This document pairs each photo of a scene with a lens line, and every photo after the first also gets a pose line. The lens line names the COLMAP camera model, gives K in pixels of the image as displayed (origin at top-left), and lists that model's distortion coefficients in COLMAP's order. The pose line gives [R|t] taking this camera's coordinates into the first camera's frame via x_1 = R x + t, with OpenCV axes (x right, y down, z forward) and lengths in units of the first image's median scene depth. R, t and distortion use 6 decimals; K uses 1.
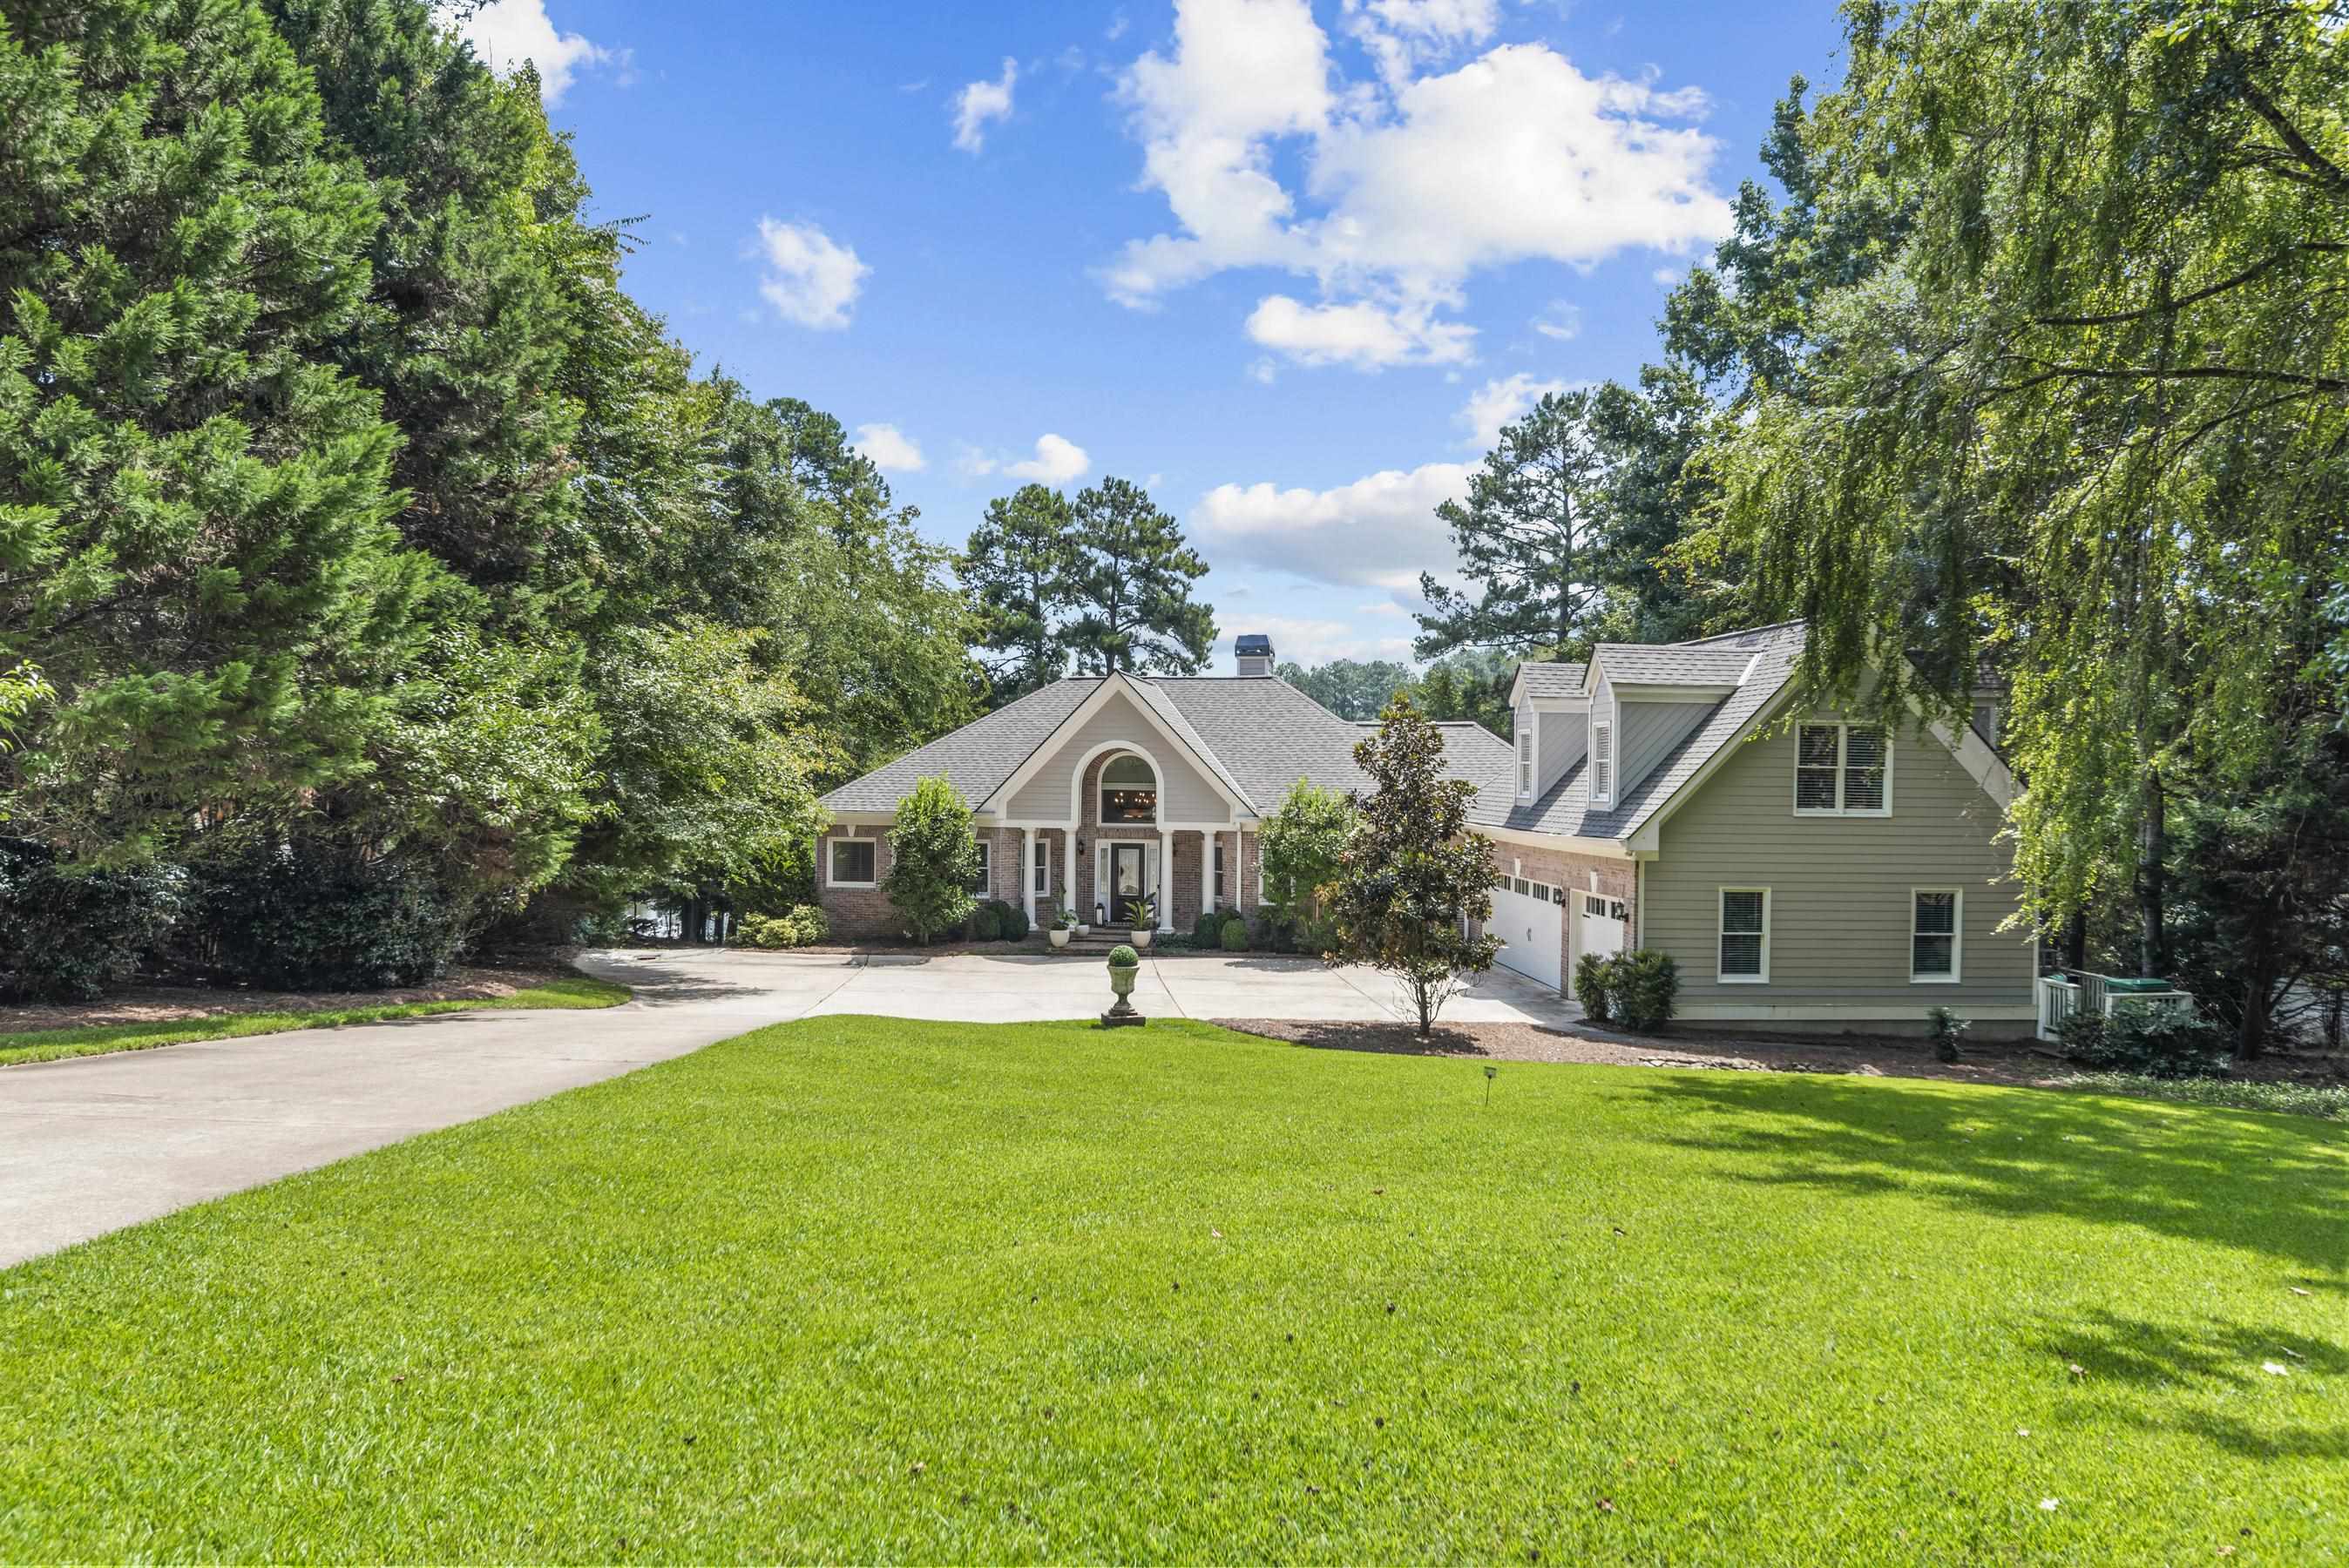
lens RADIAL K [[1594.3, 0, 1174.7], [0, 1594.3, 714.9], [0, 0, 1]] dist [-0.001972, -0.001855]
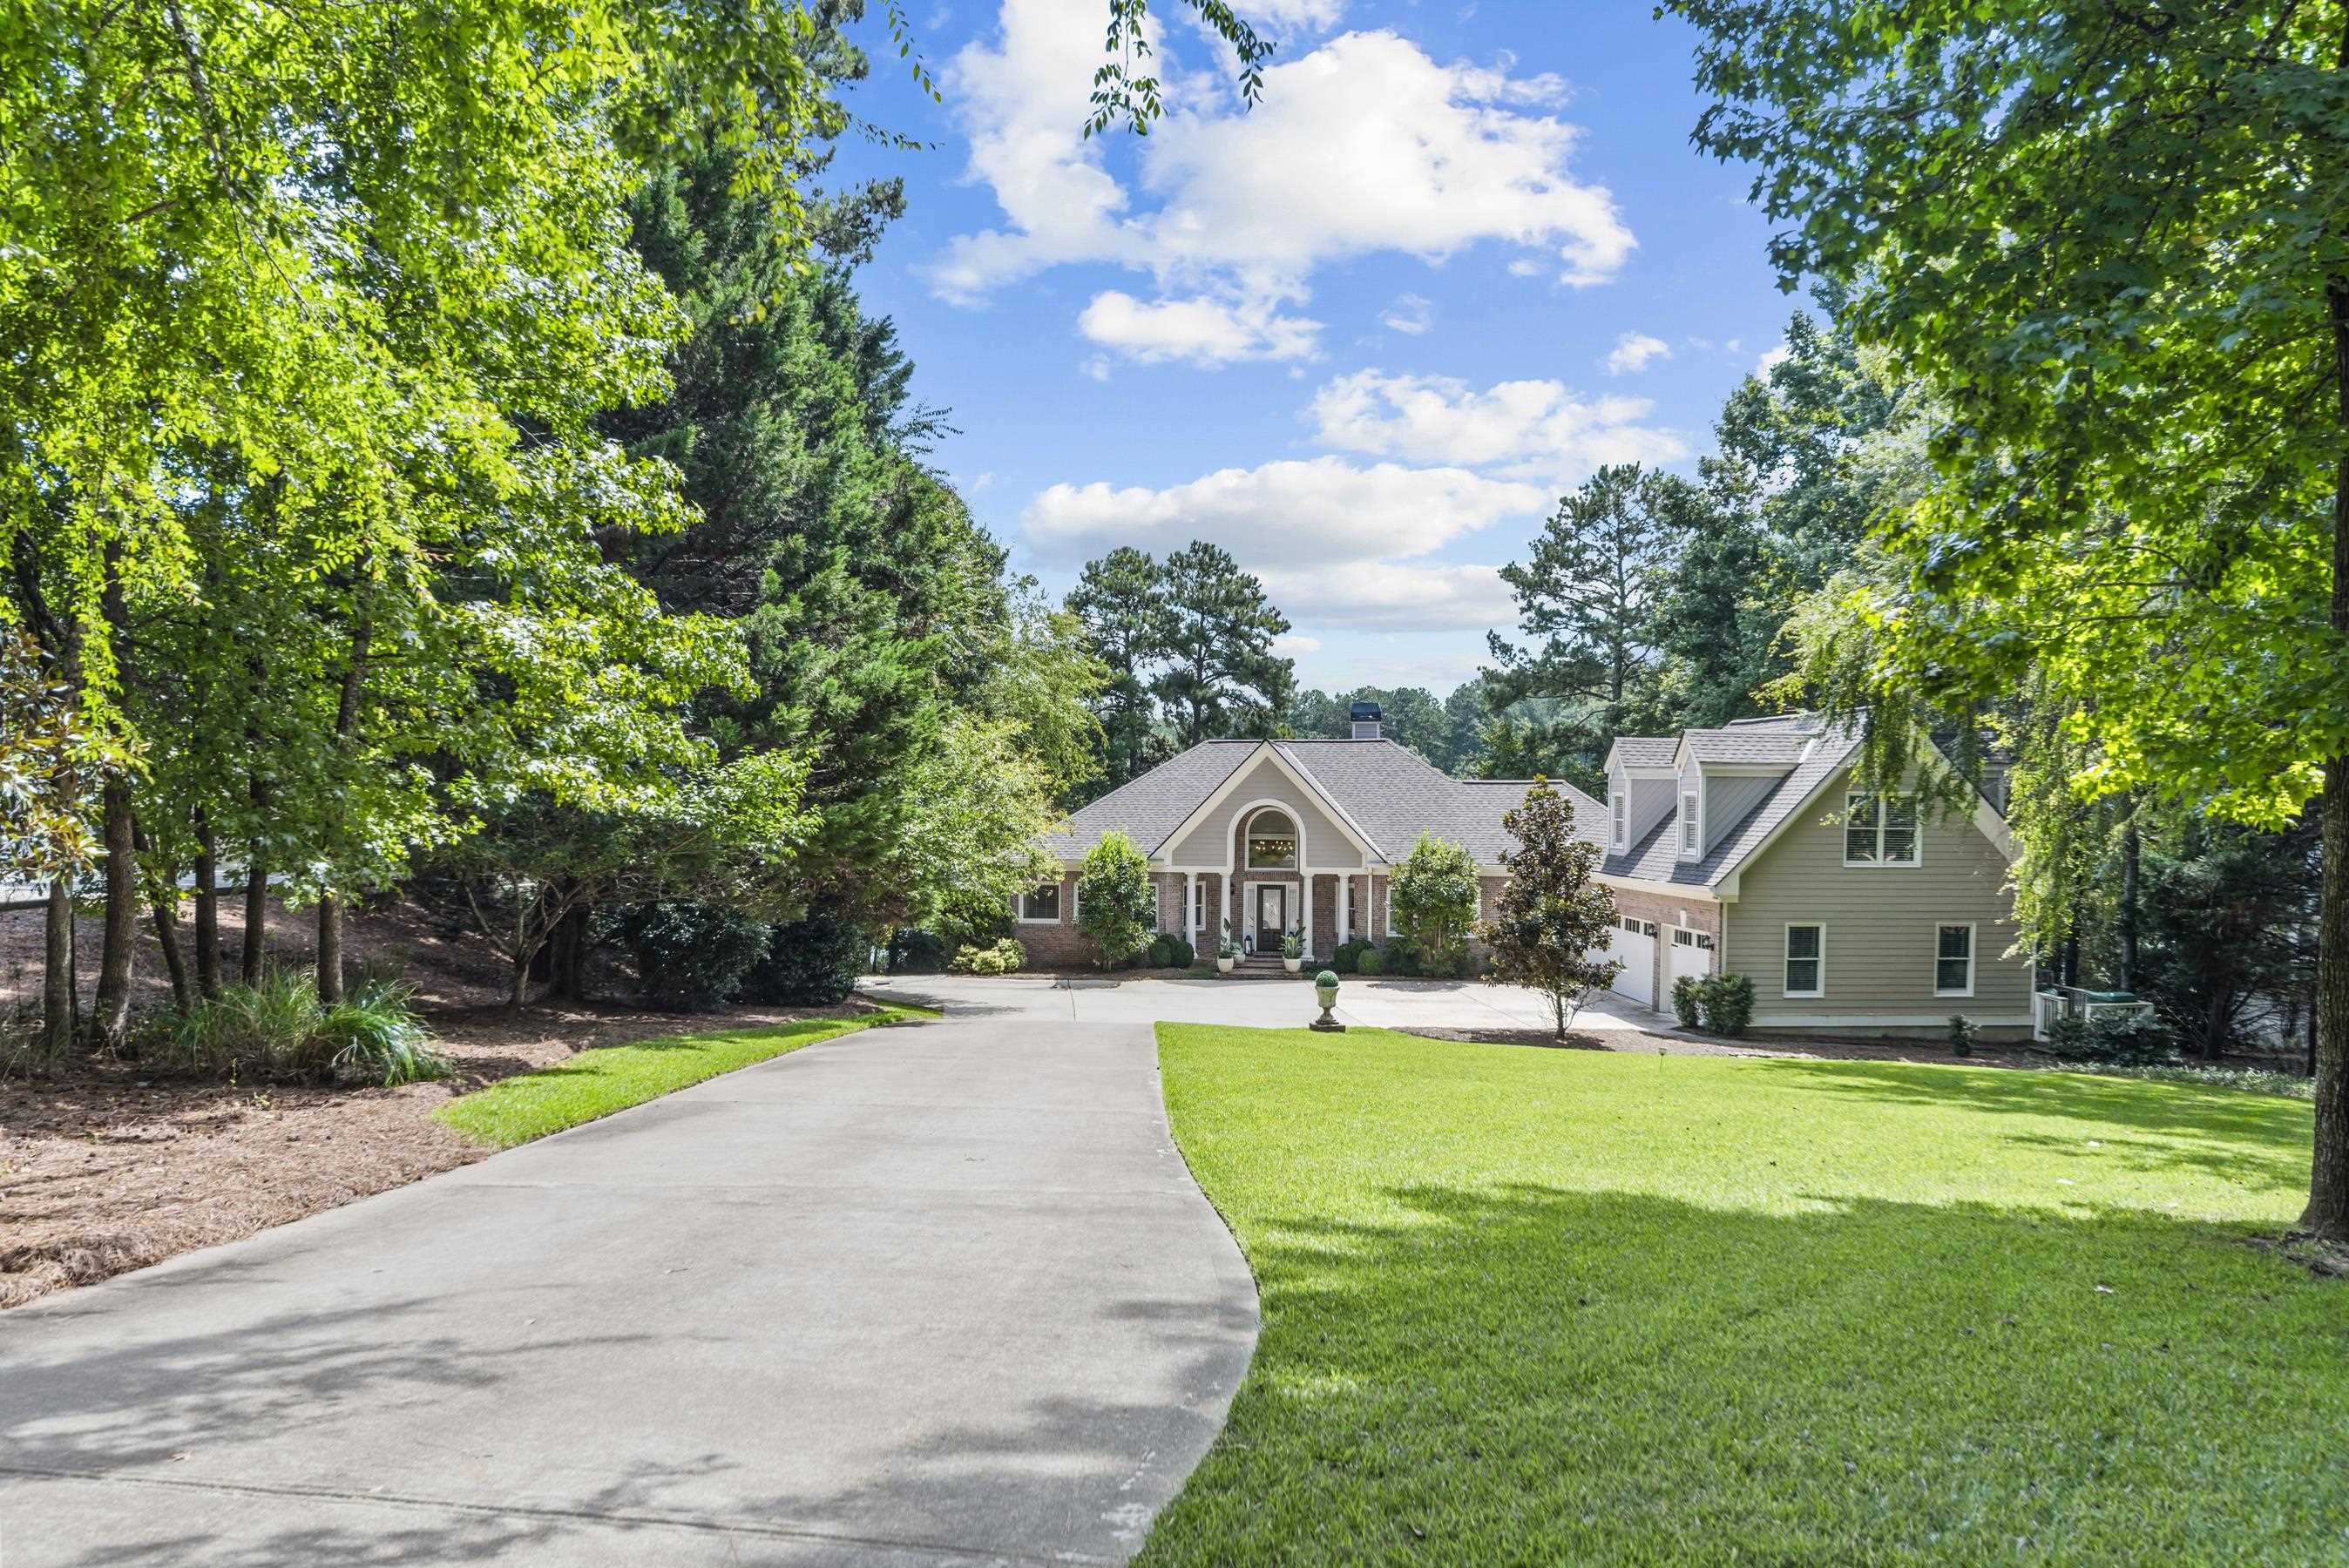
lens RADIAL K [[1627.1, 0, 1174.5], [0, 1627.1, 784.0], [0, 0, 1]] dist [-0.000225, 0.000771]
pose [[0.999980, -0.005710, -0.002831, -0.100852], [0.005791, 0.999546, 0.029571, -0.031327], [0.002661, -0.029587, 0.999559, -0.211785]]
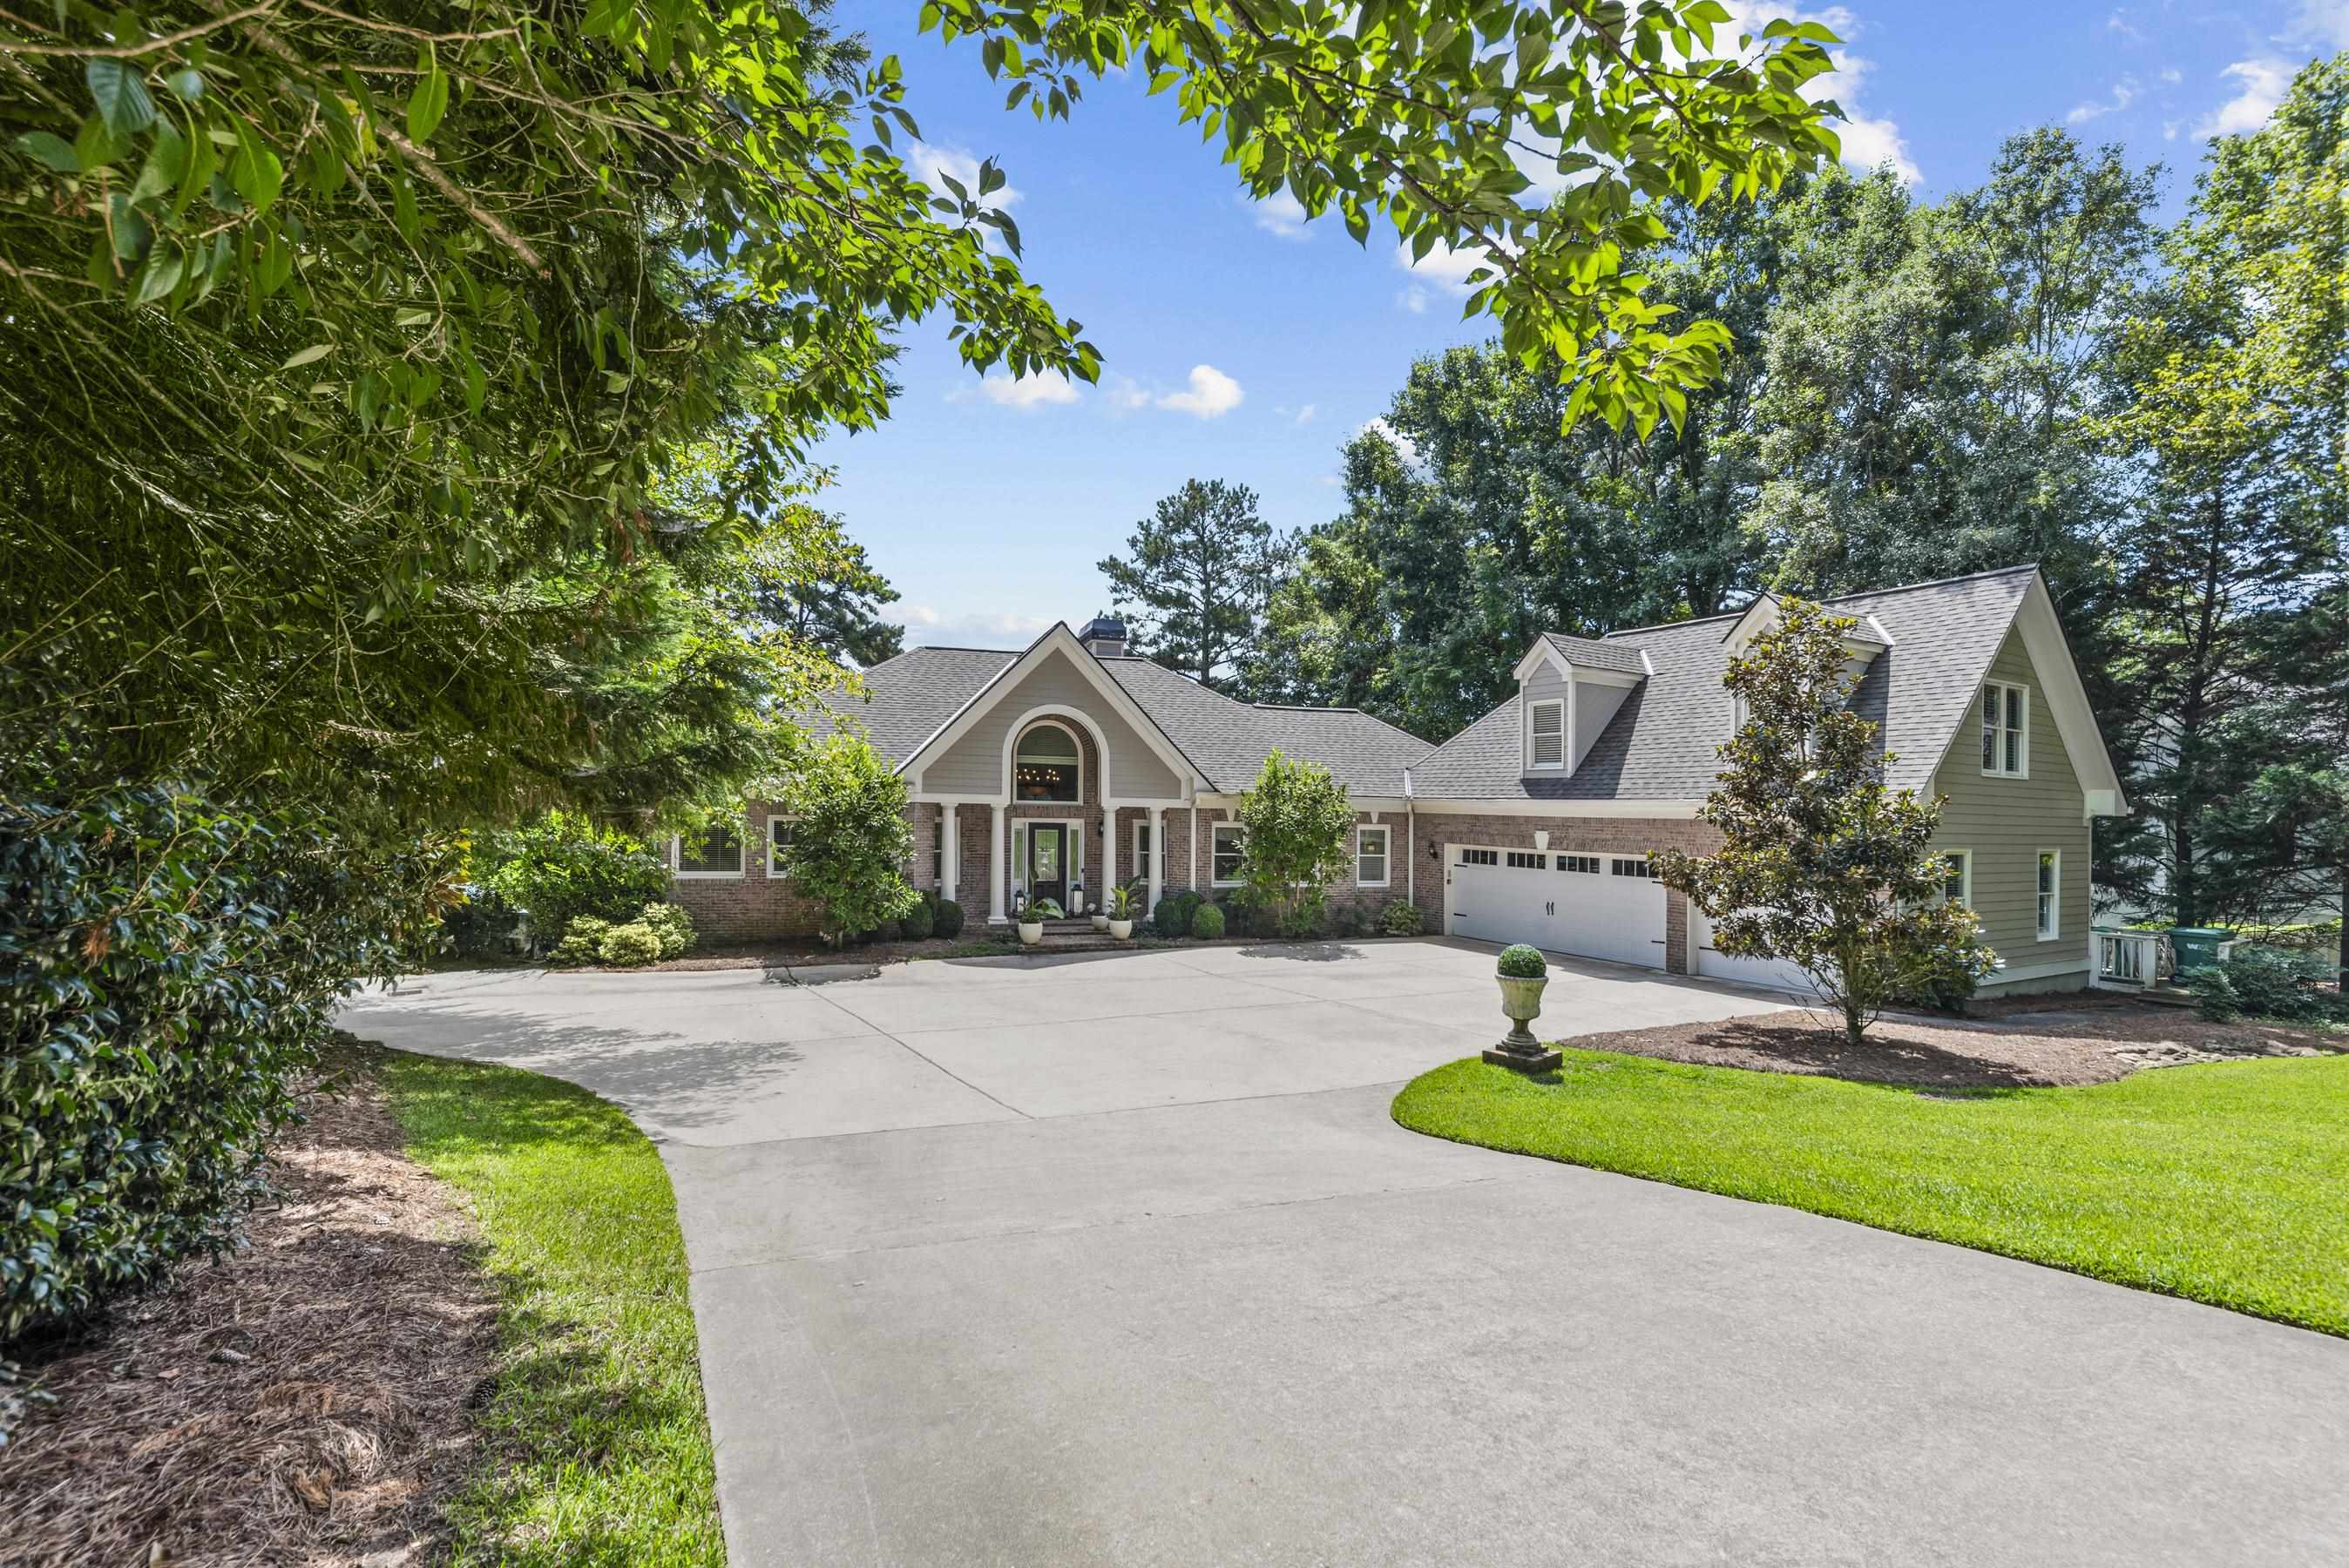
lens RADIAL K [[1071.5, 0, 1174.0], [0, 1071.5, 794.4], [0, 0, 1]] dist [-0.000218, 0.000037]
pose [[0.903528, 0.014775, 0.428274, -0.227059], [-0.024527, 0.999550, 0.017261, 0.054271], [-0.427826, -0.026100, 0.903484, 0.450100]]
